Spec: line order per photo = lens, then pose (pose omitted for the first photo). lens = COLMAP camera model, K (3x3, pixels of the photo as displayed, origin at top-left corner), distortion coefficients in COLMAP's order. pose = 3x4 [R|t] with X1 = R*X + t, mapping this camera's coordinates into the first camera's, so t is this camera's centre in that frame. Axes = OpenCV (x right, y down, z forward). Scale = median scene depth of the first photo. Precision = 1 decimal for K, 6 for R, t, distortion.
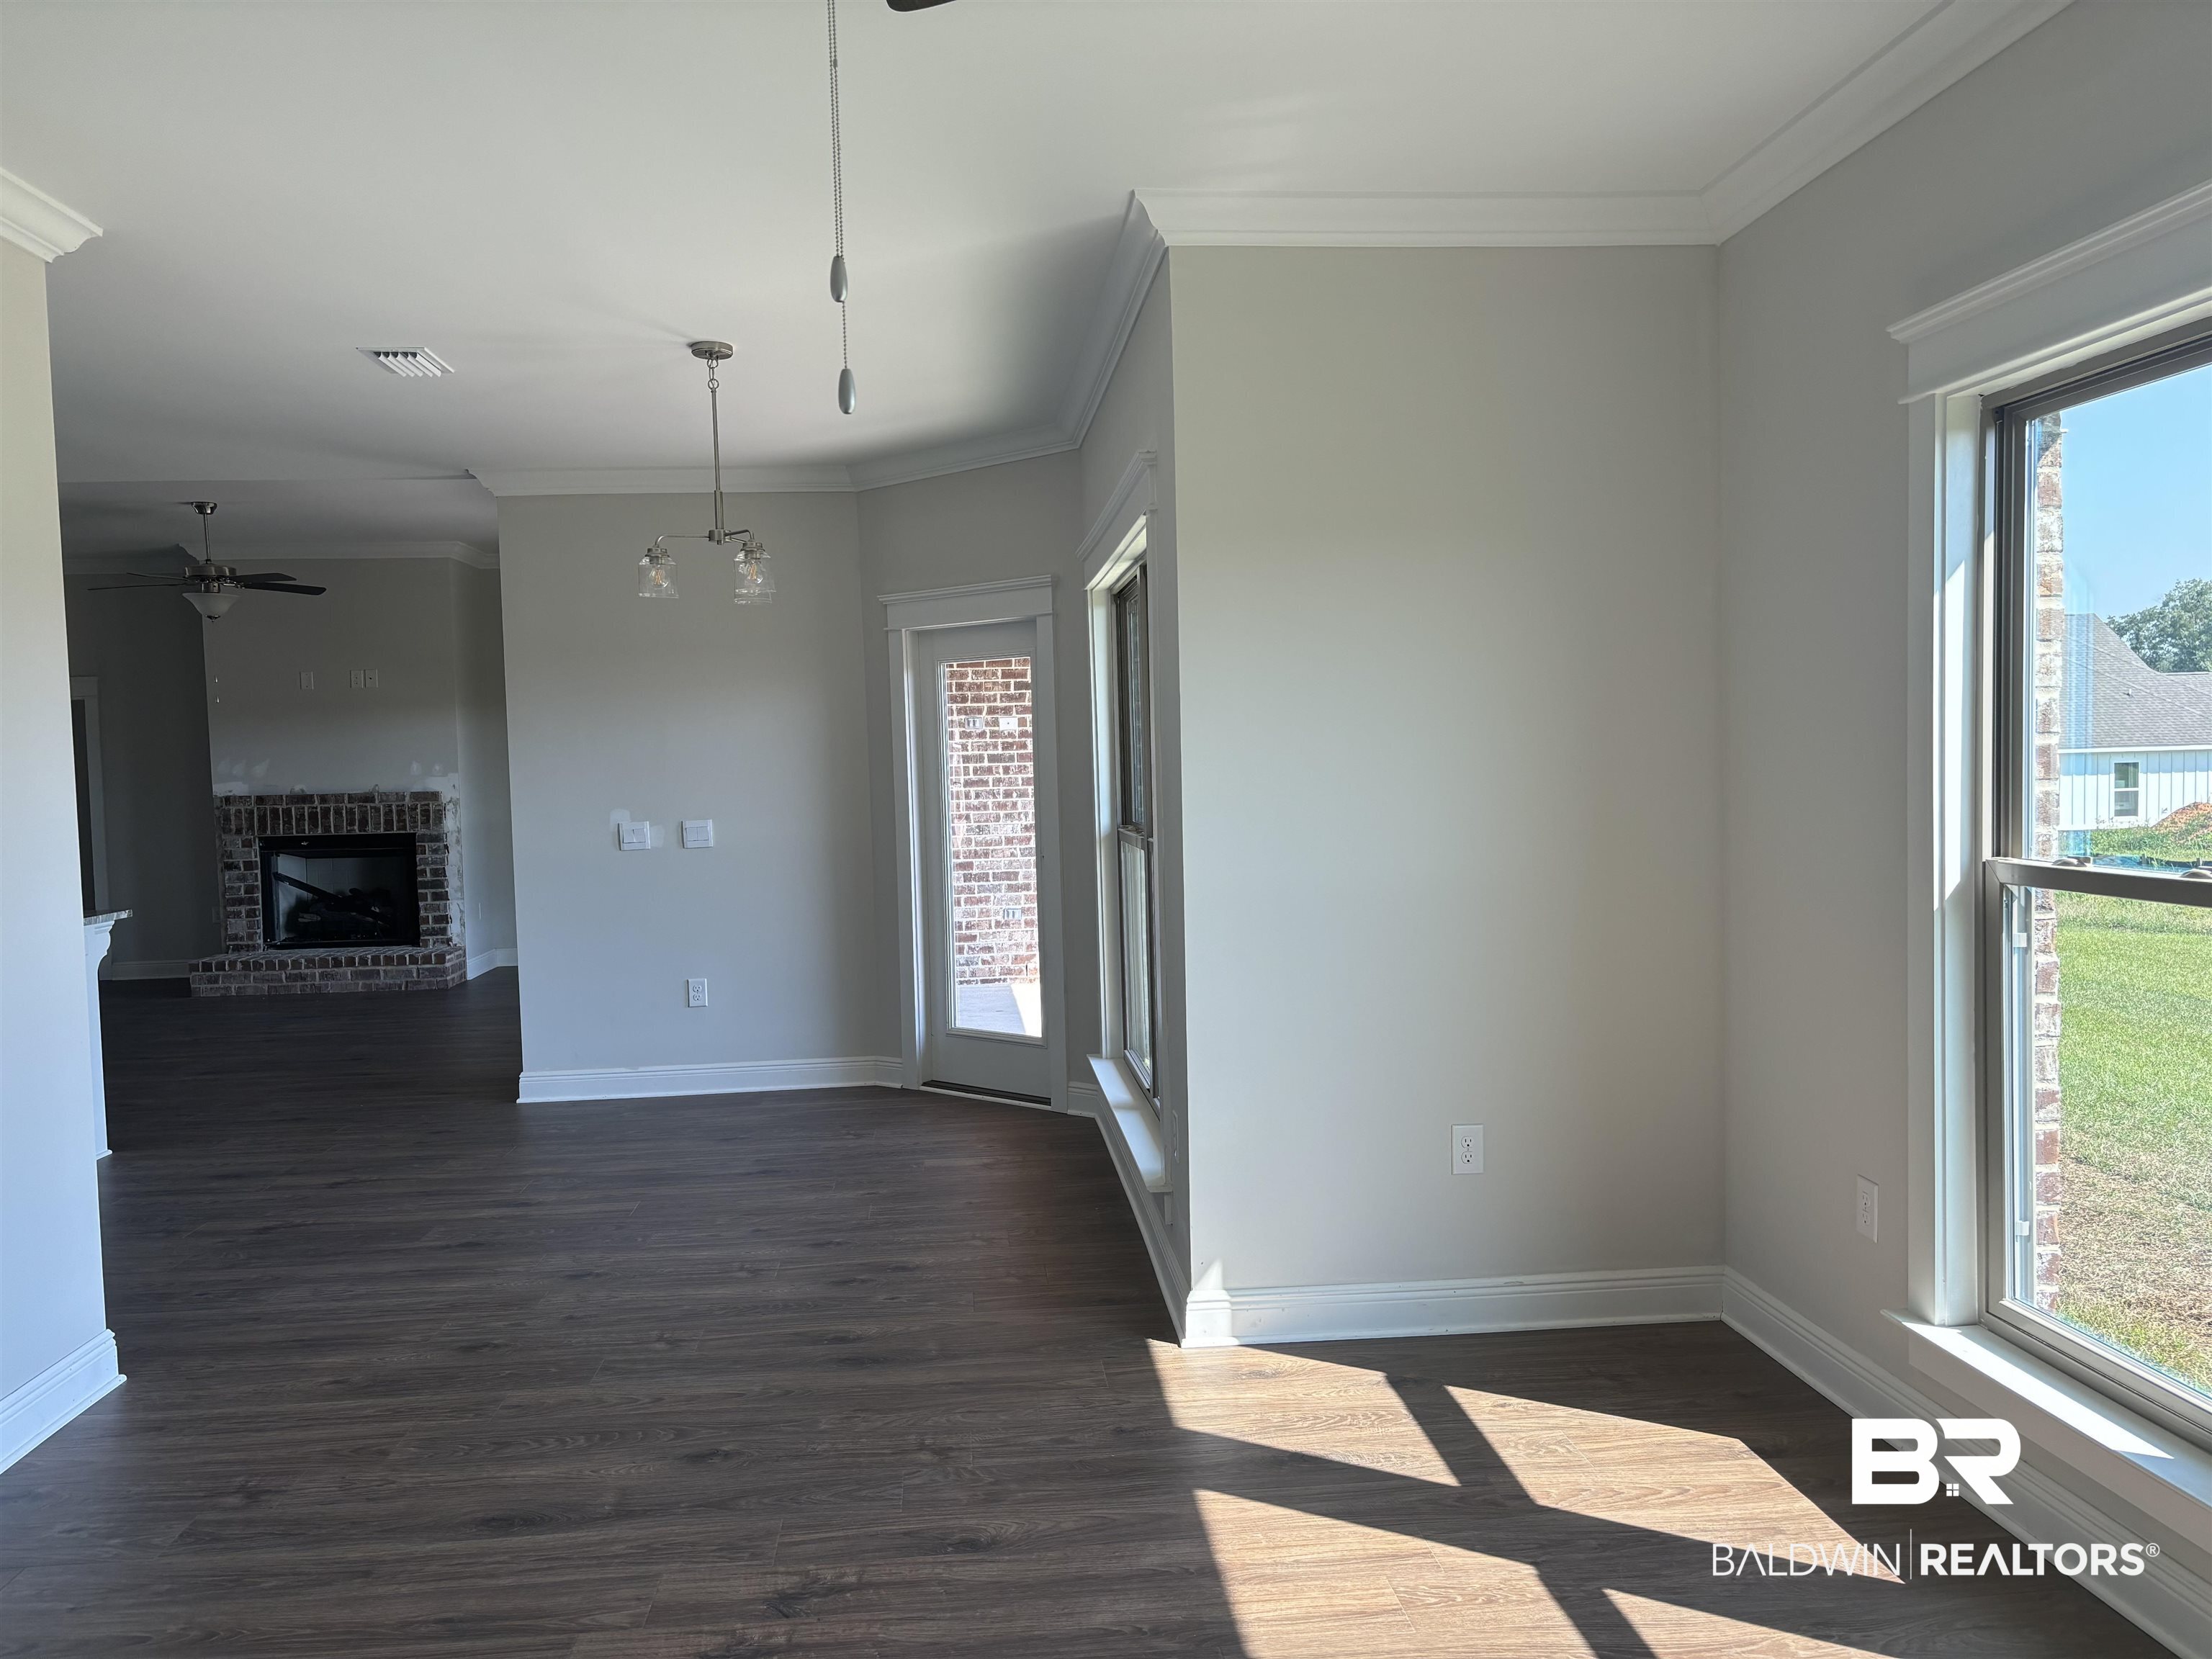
lens RADIAL K [[1643.0, 0, 1103.4], [0, 1643.0, 858.1], [0, 0, 1]] dist [0.050850, -0.061491]
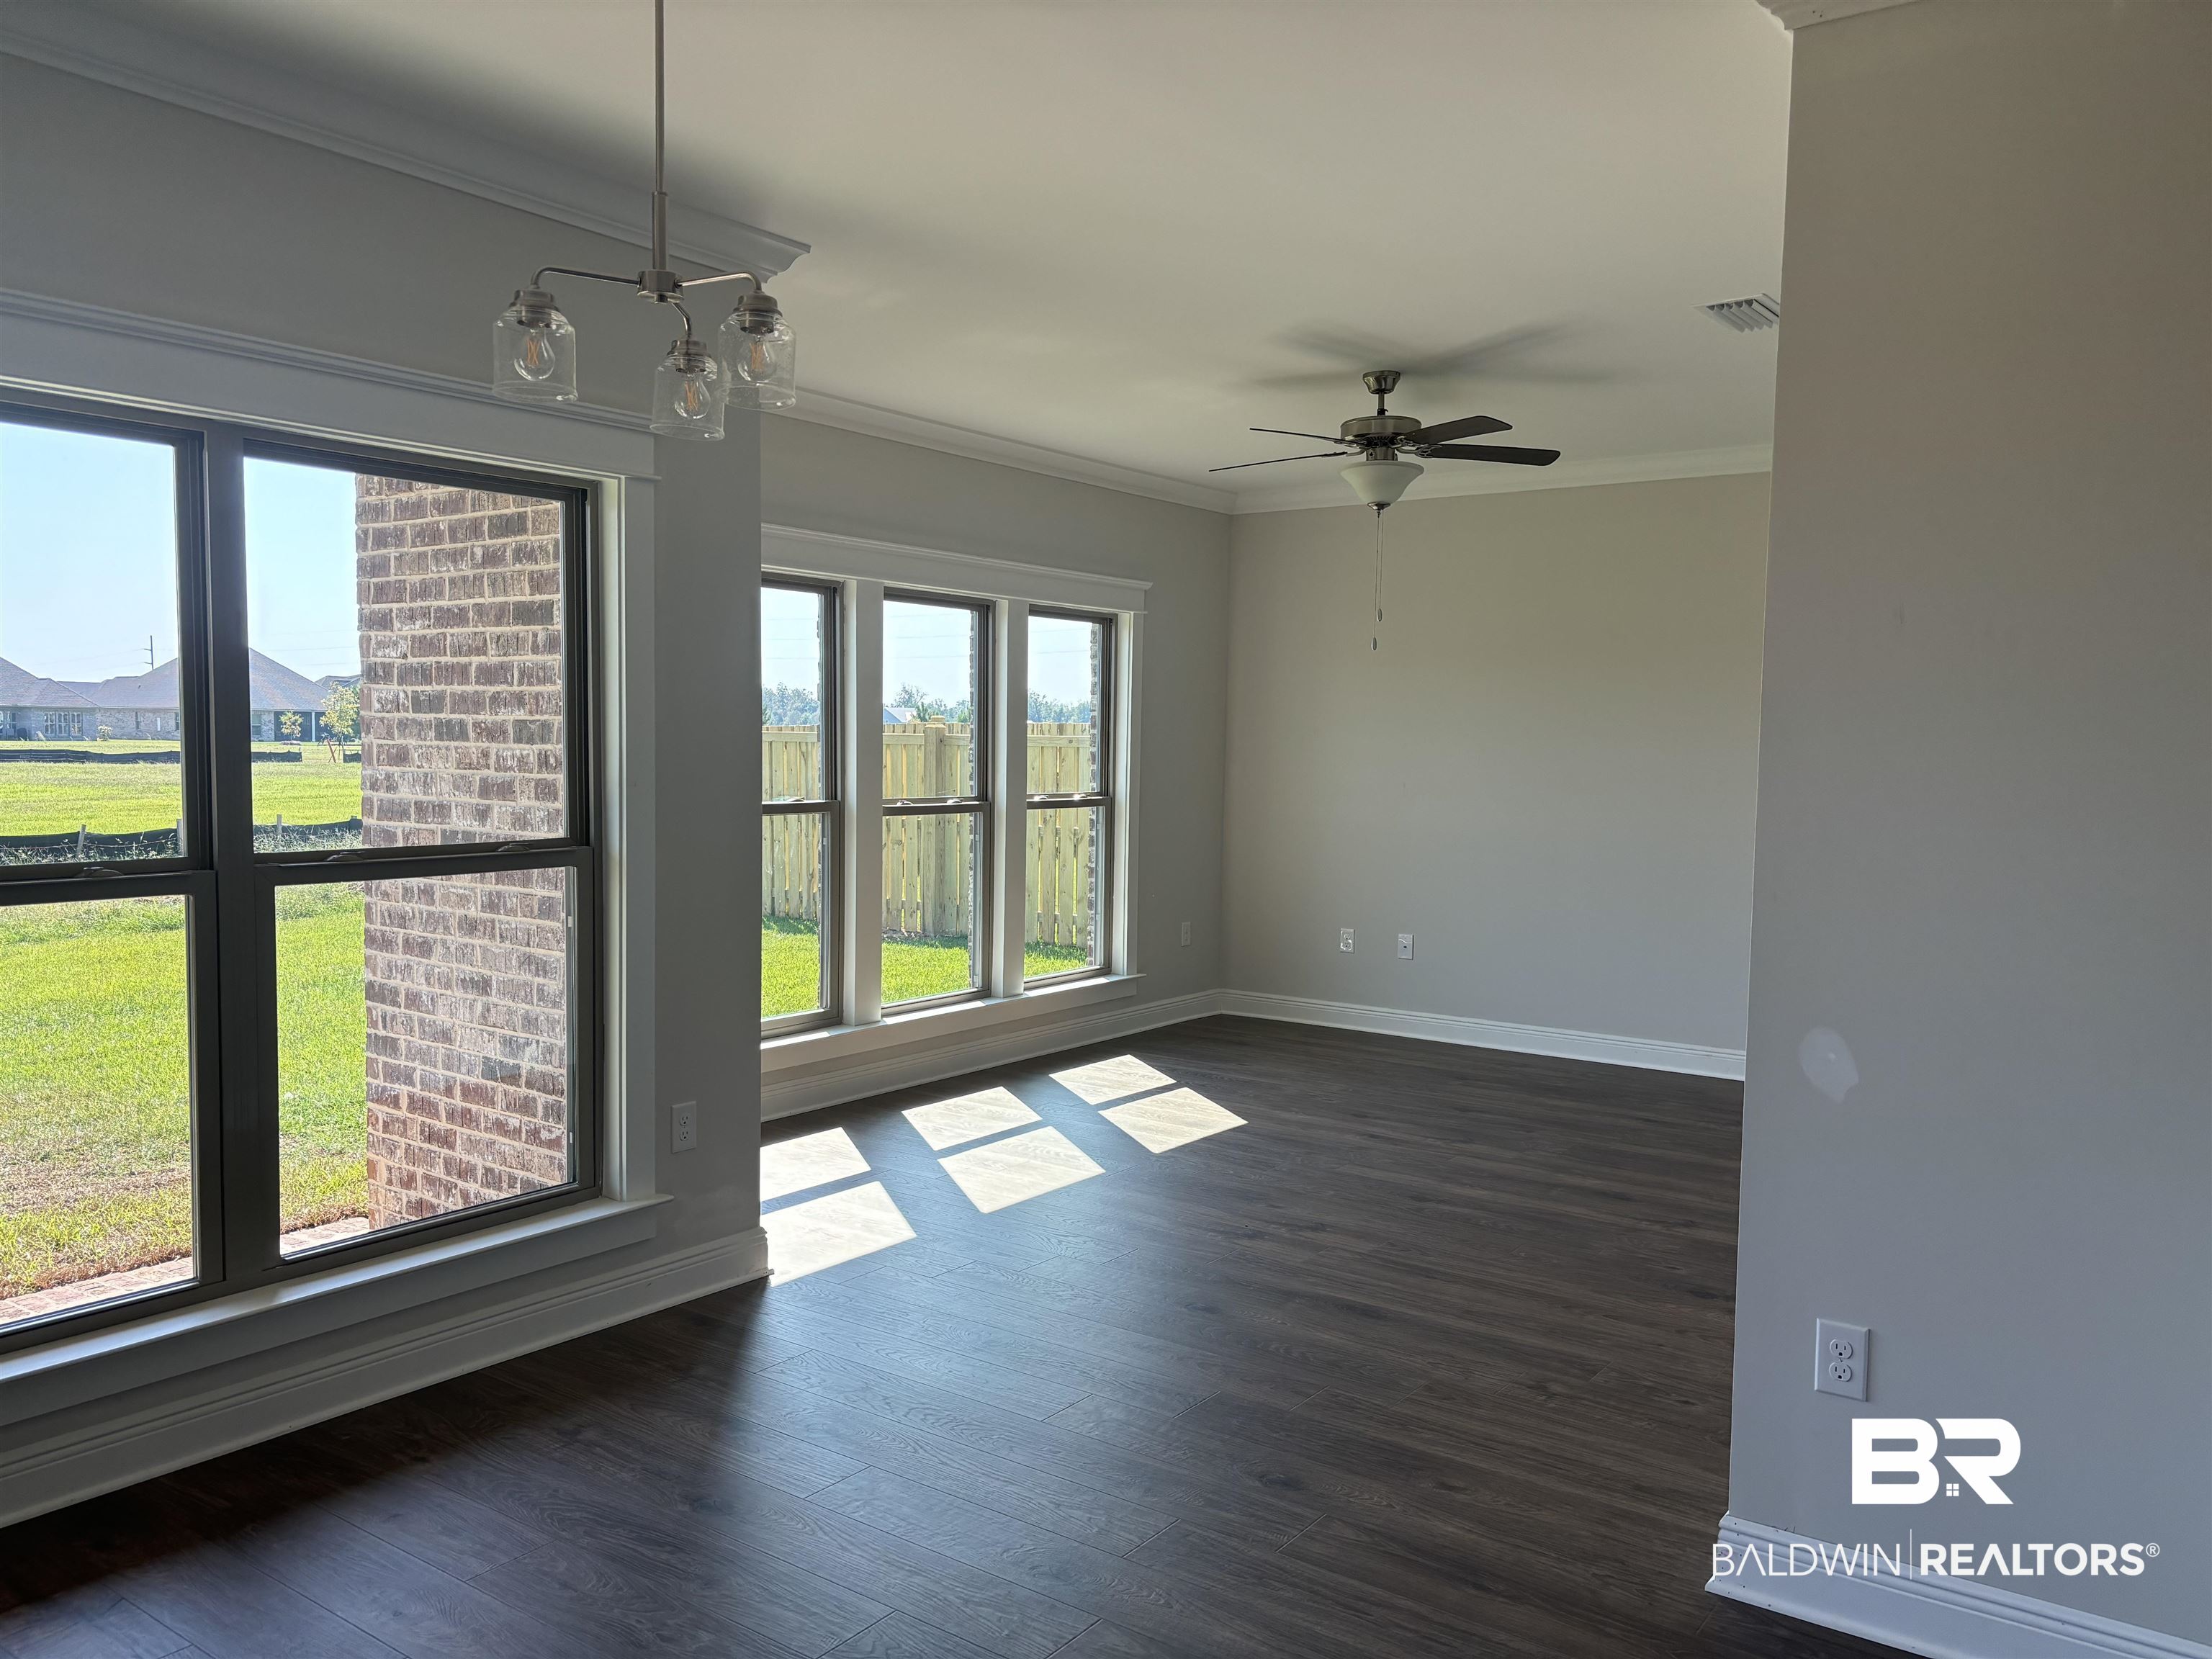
lens RADIAL K [[1633.7, 0, 1095.0], [0, 1633.7, 844.4], [0, 0, 1]] dist [0.029181, -0.056240]
pose [[-0.741724, -0.029080, 0.670074, -0.972316], [0.045035, 0.994646, 0.093016, -0.098660], [-0.669192, 0.099169, -0.736443, 1.887481]]
